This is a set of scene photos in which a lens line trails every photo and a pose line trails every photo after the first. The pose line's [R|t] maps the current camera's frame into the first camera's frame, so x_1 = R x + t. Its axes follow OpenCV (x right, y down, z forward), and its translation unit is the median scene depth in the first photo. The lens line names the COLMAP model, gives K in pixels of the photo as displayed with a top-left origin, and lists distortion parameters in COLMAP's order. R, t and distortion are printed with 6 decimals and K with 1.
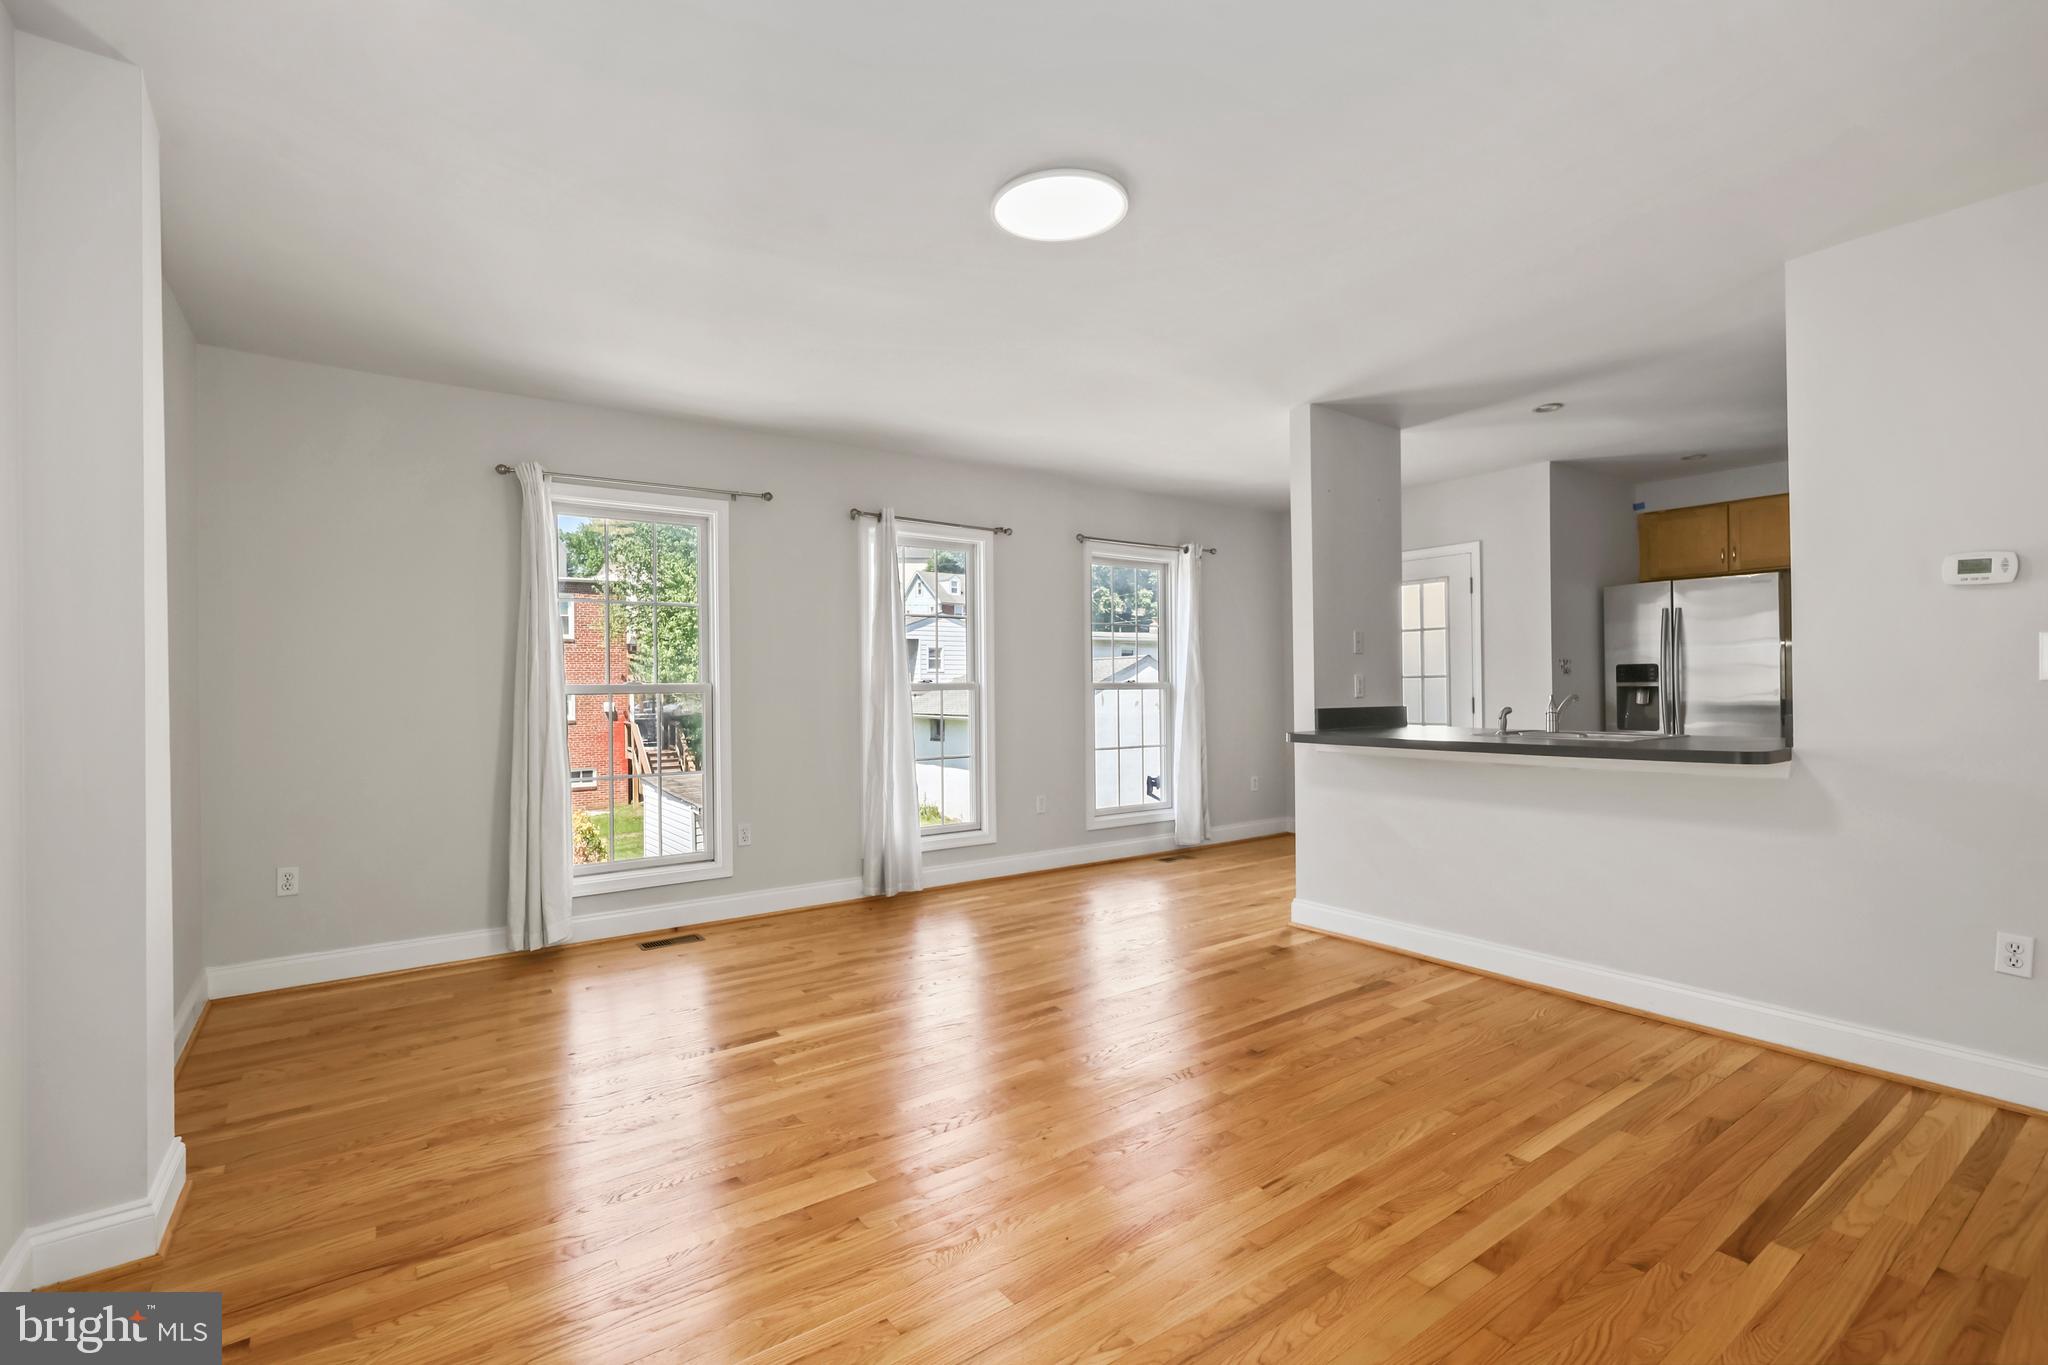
lens RADIAL K [[925.0, 0, 1030.1], [0, 925.0, 686.7], [0, 0, 1]] dist [0.000813, 0.000192]
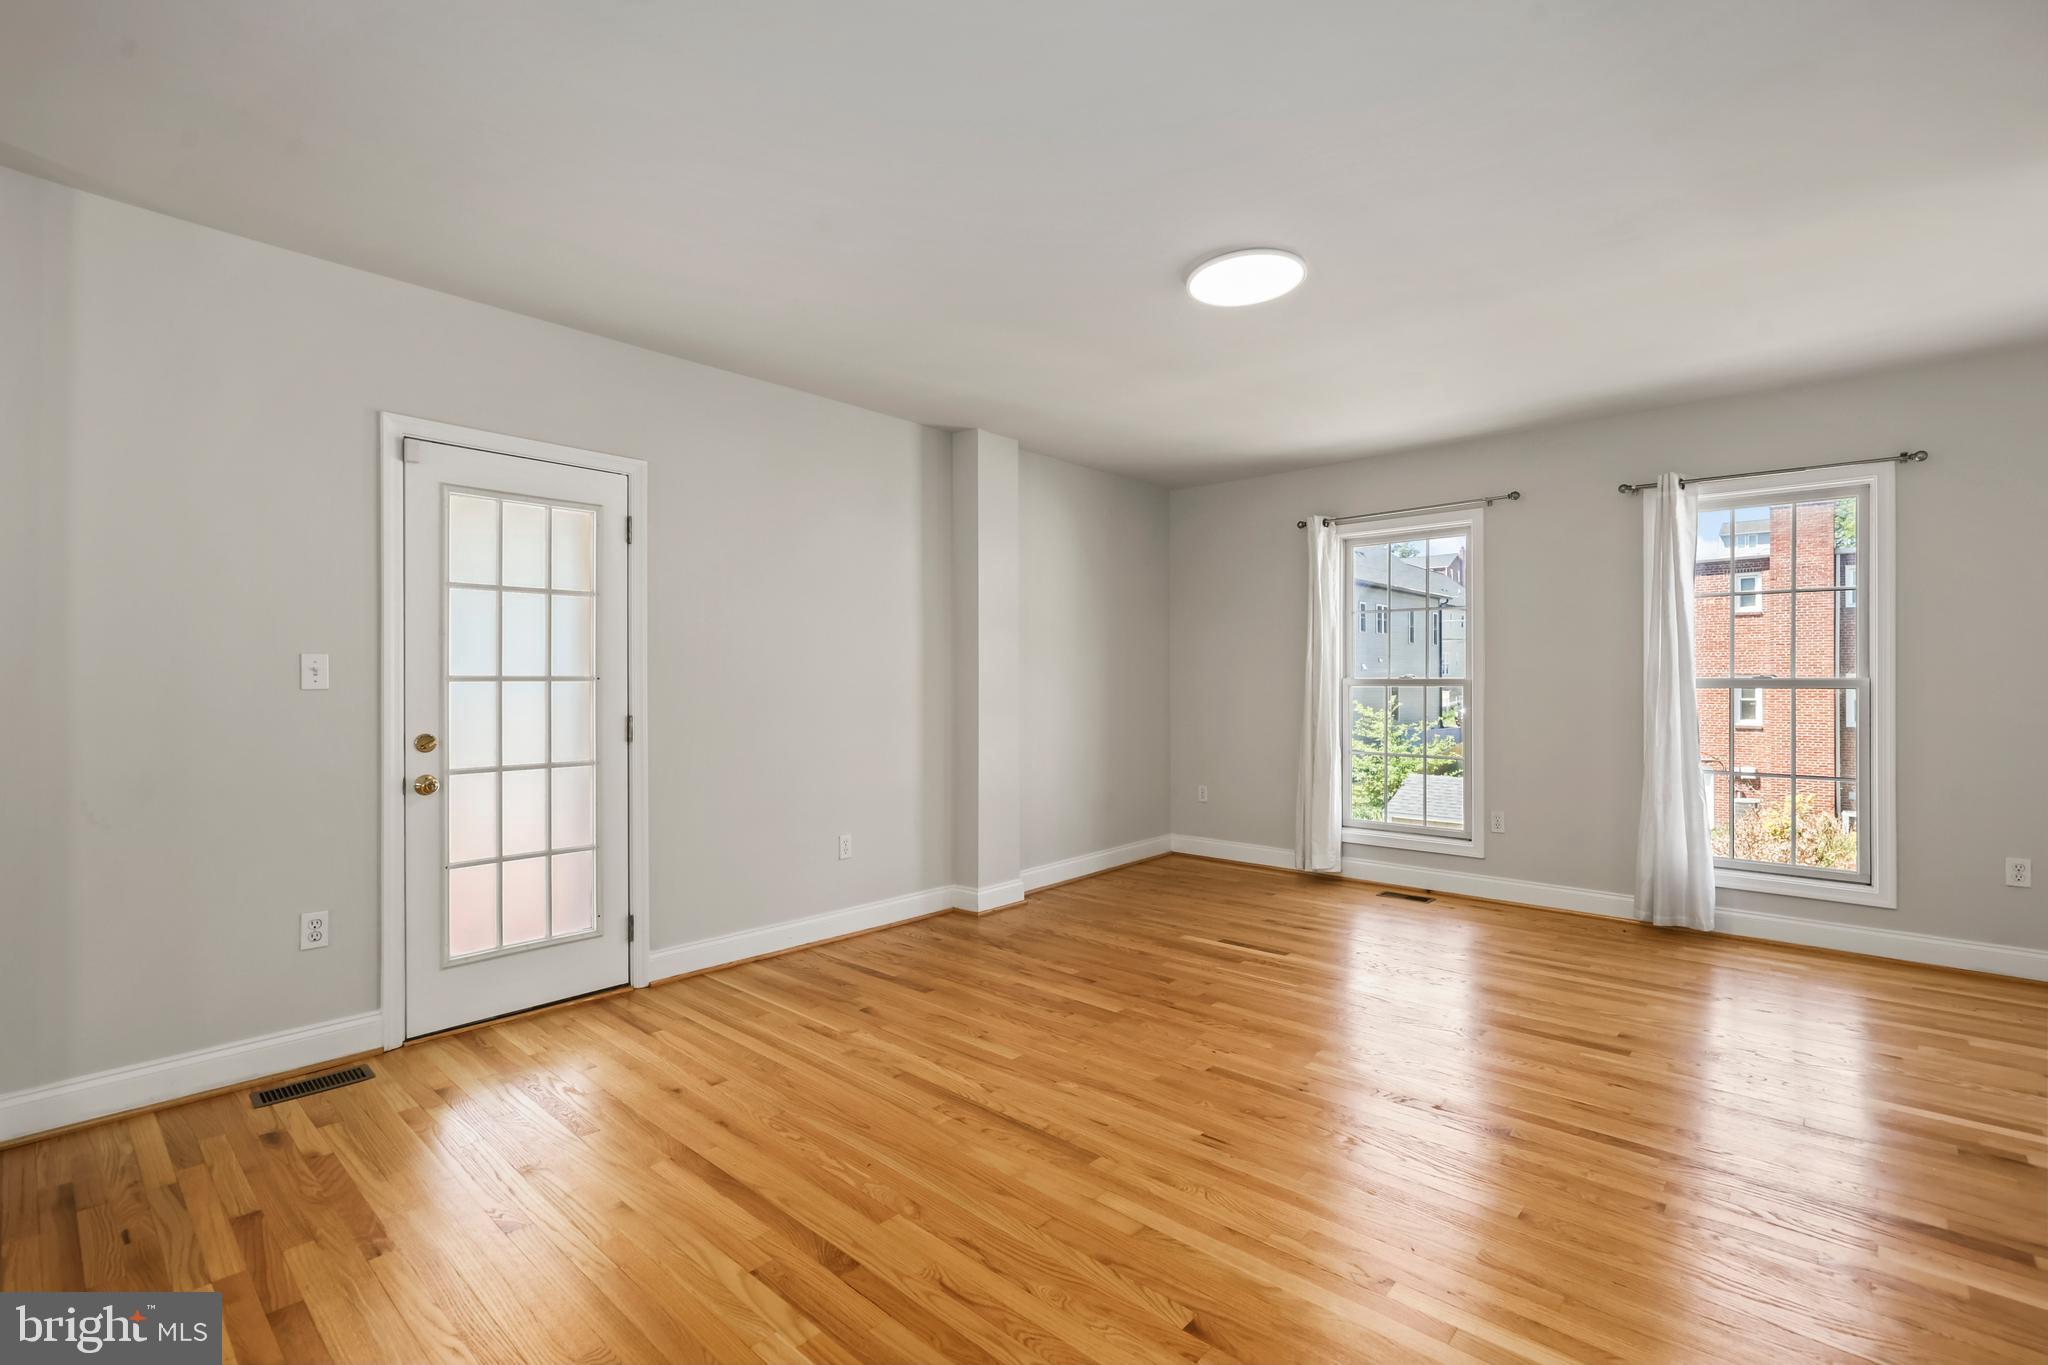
lens RADIAL K [[925.0, 0, 1030.1], [0, 925.0, 686.7], [0, 0, 1]] dist [0.000813, 0.000192]
pose [[0.210822, 0.015229, -0.977406, 0.702462], [-0.003236, 0.999884, 0.014881, -0.009013], [0.977519, 0.000025, 0.210847, 0.301438]]
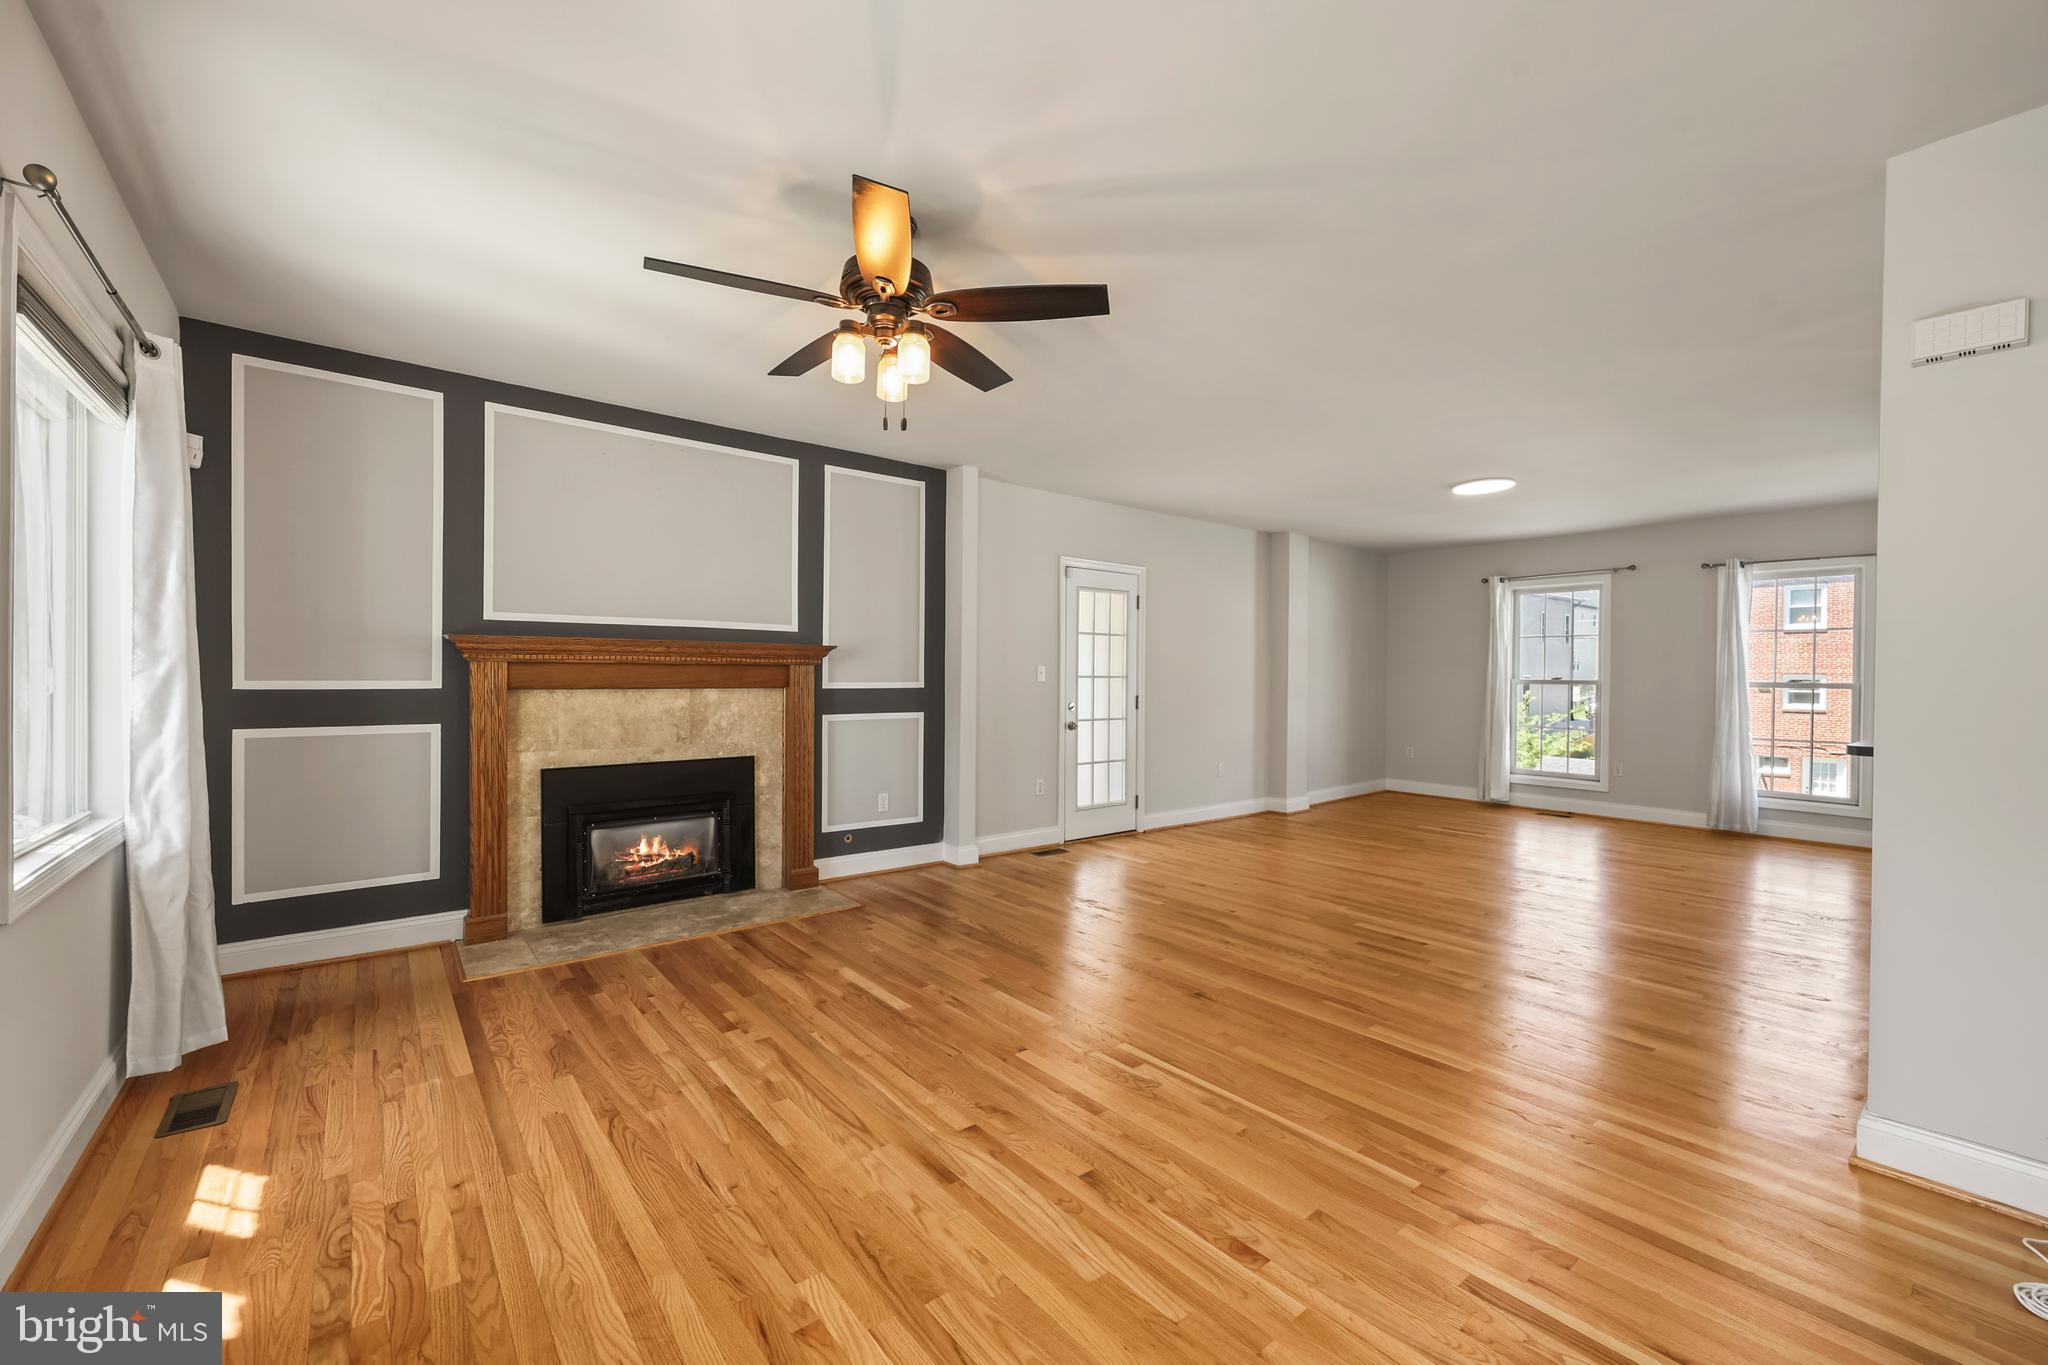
lens RADIAL K [[836.2, 0, 1024.0], [0, 836.2, 682.5], [0, 0, 1]] dist [-0.003708, -0.000078]
pose [[0.050969, 0.022630, -0.998444, 1.346006], [-0.010892, 0.999696, 0.022103, -0.024664], [0.998641, 0.009749, 0.051200, -0.192241]]
